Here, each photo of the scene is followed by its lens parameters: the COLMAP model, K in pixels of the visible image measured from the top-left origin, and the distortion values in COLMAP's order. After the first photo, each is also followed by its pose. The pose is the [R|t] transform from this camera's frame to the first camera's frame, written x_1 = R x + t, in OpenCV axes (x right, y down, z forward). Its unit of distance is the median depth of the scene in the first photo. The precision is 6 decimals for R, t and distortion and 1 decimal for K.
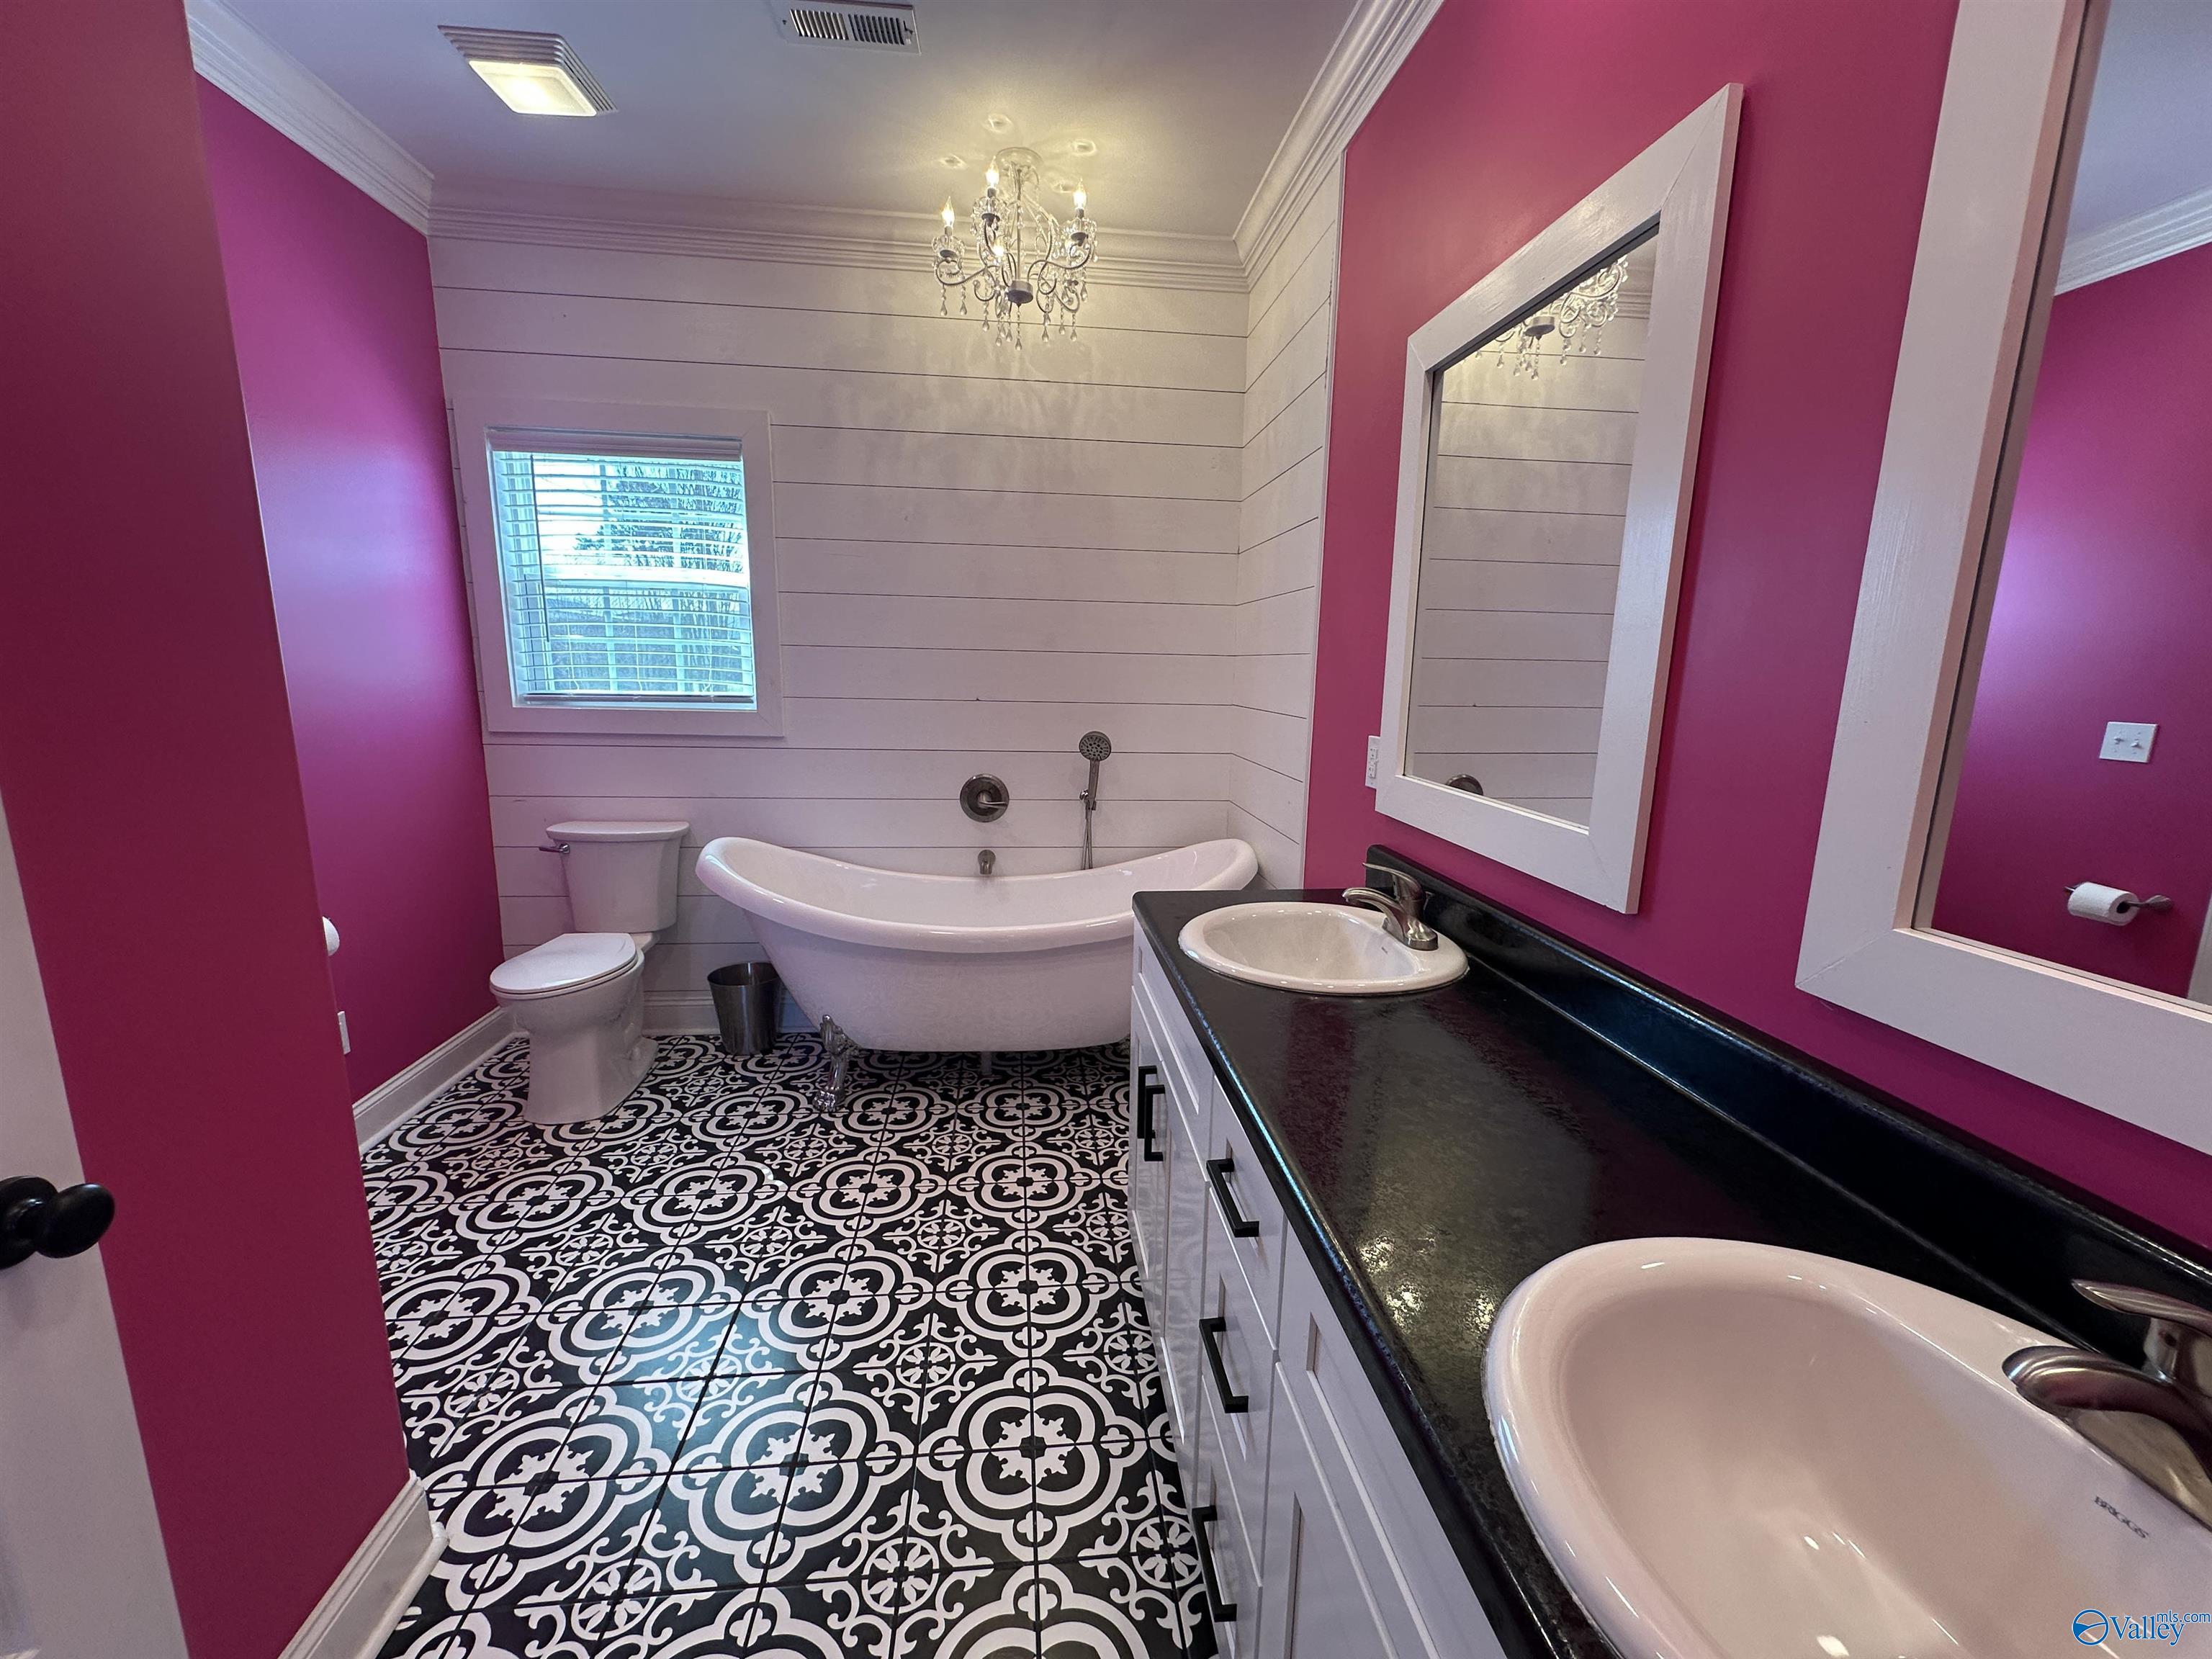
lens RADIAL K [[884.6, 0, 1106.3], [0, 884.6, 827.2], [0, 0, 1]] dist [-0.001476, -0.000281]
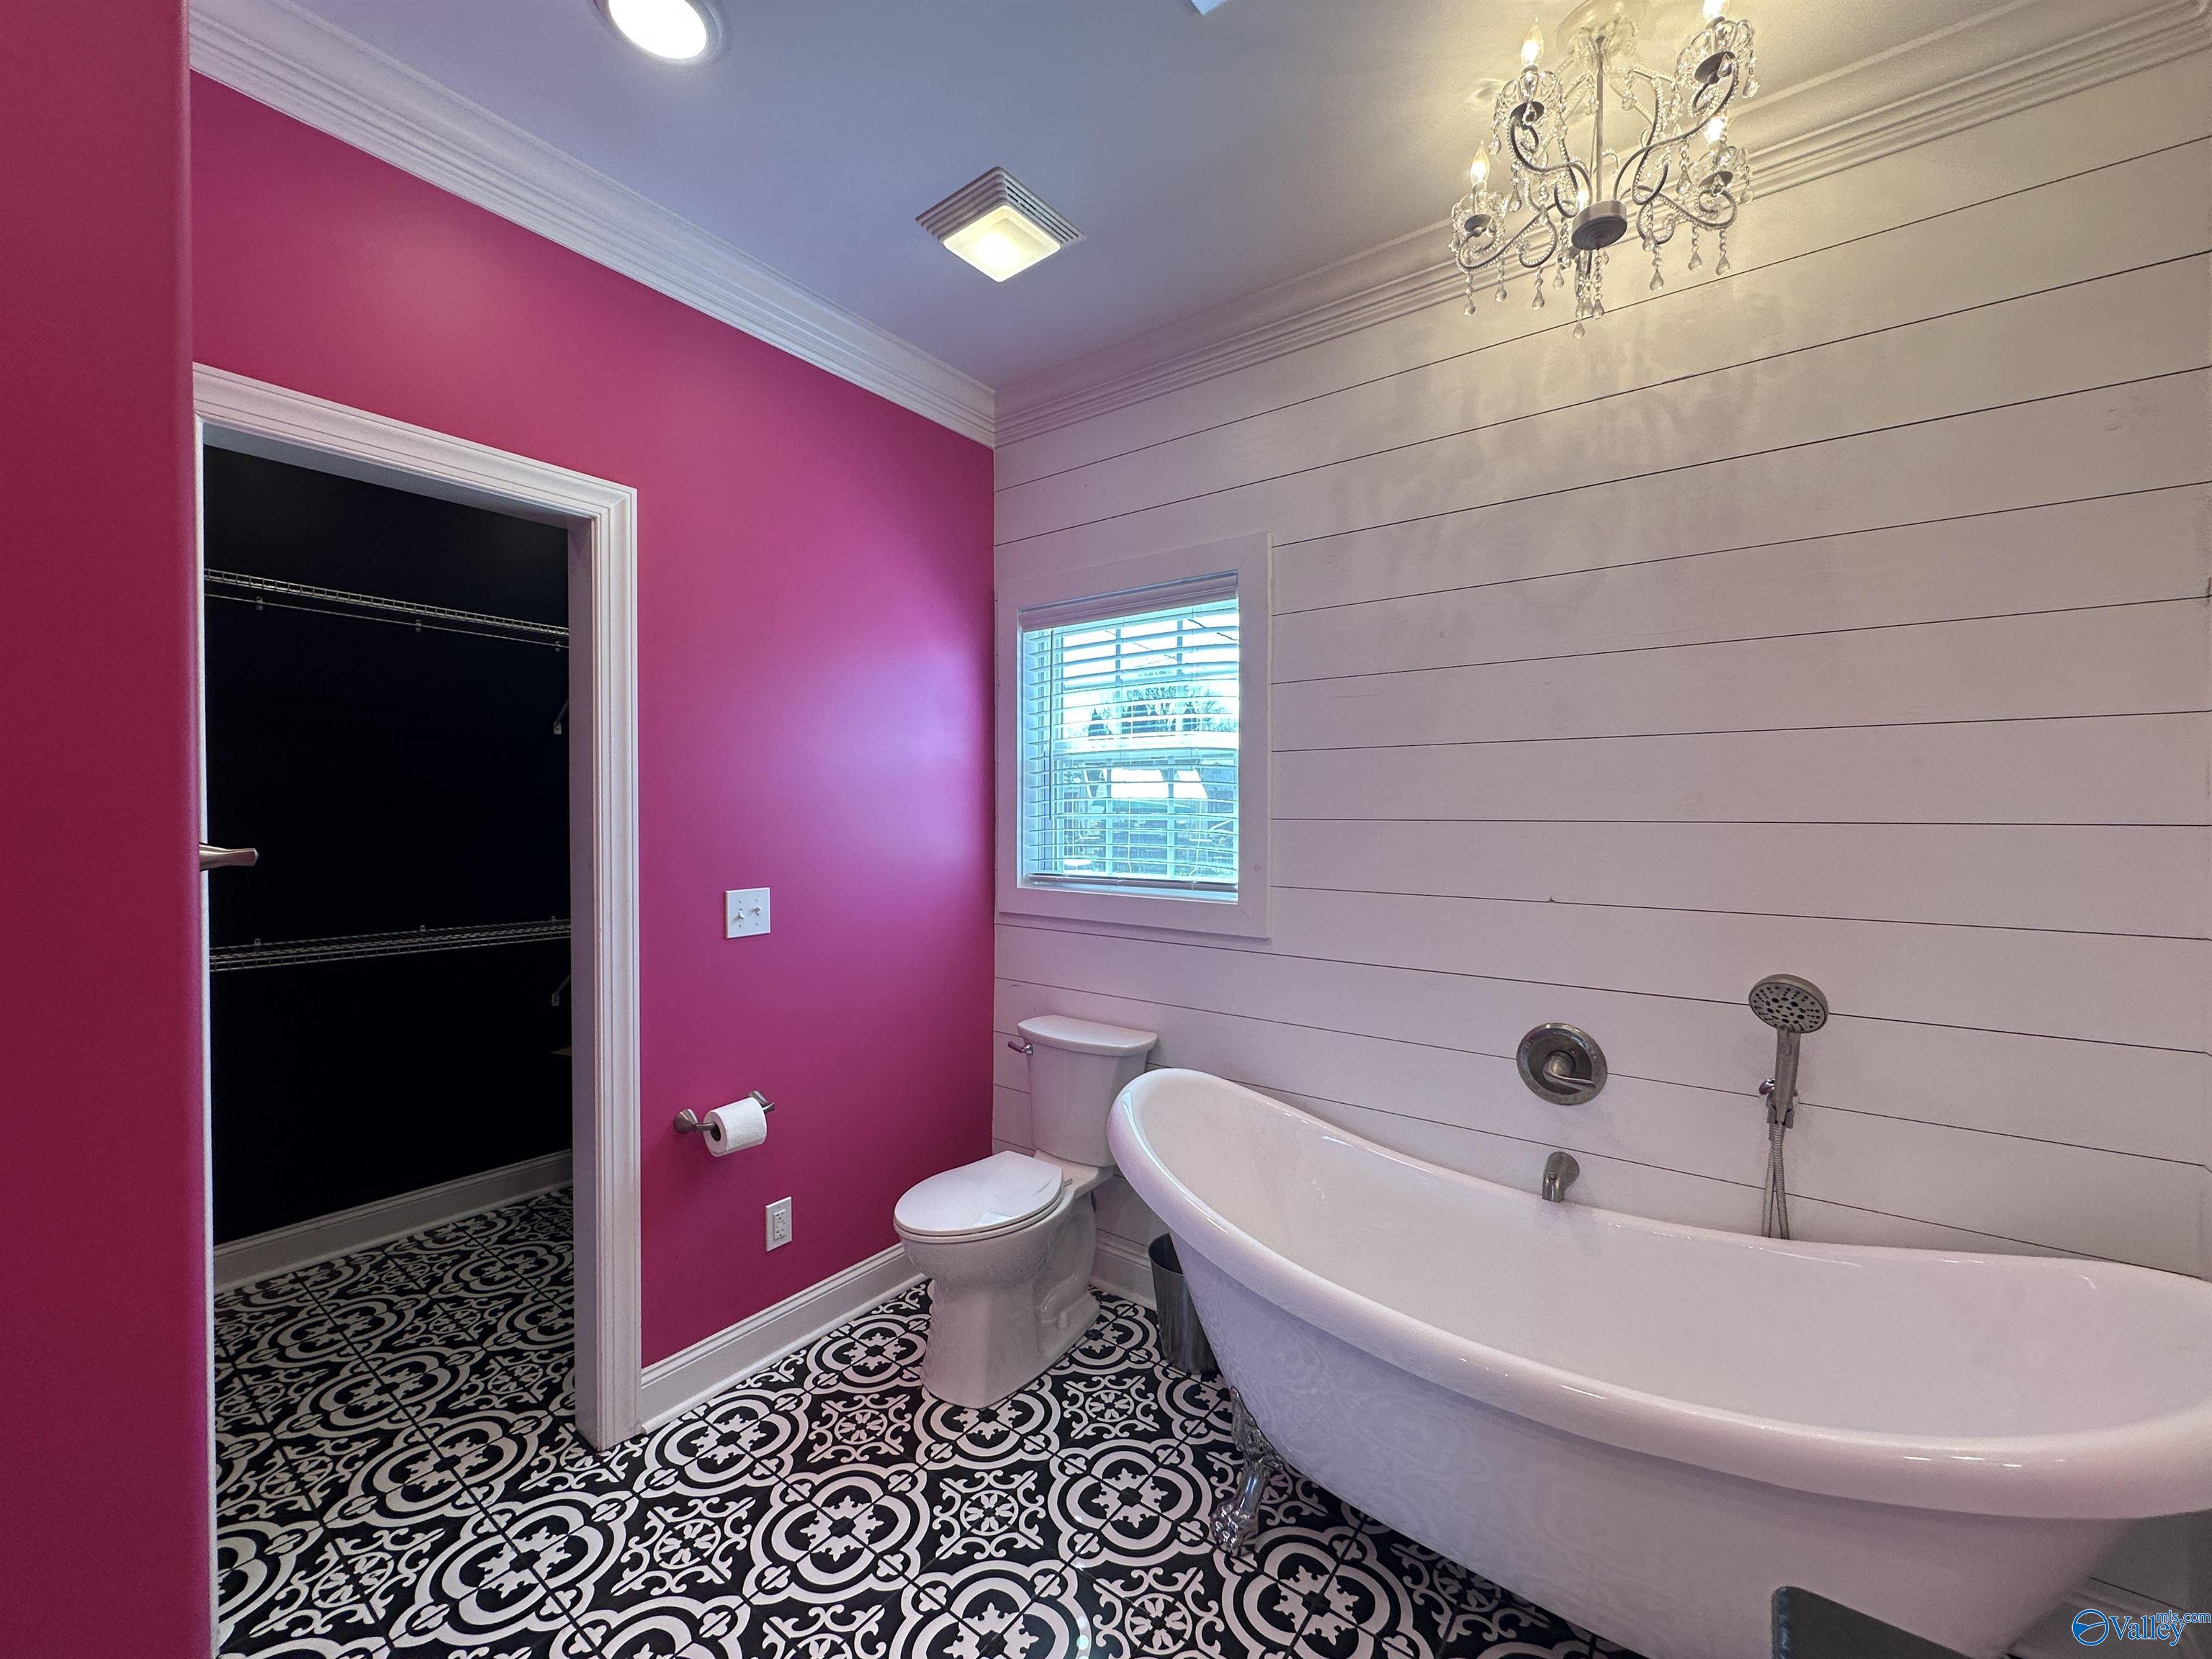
lens RADIAL K [[884.6, 0, 1105.8], [0, 884.6, 828.6], [0, 0, 1]] dist [-0.001476, -0.000281]
pose [[0.734253, -0.006841, -0.678841, 0.047774], [-0.114025, 0.984501, -0.133254, -0.082320], [0.669231, 0.175247, 0.722093, 0.365164]]
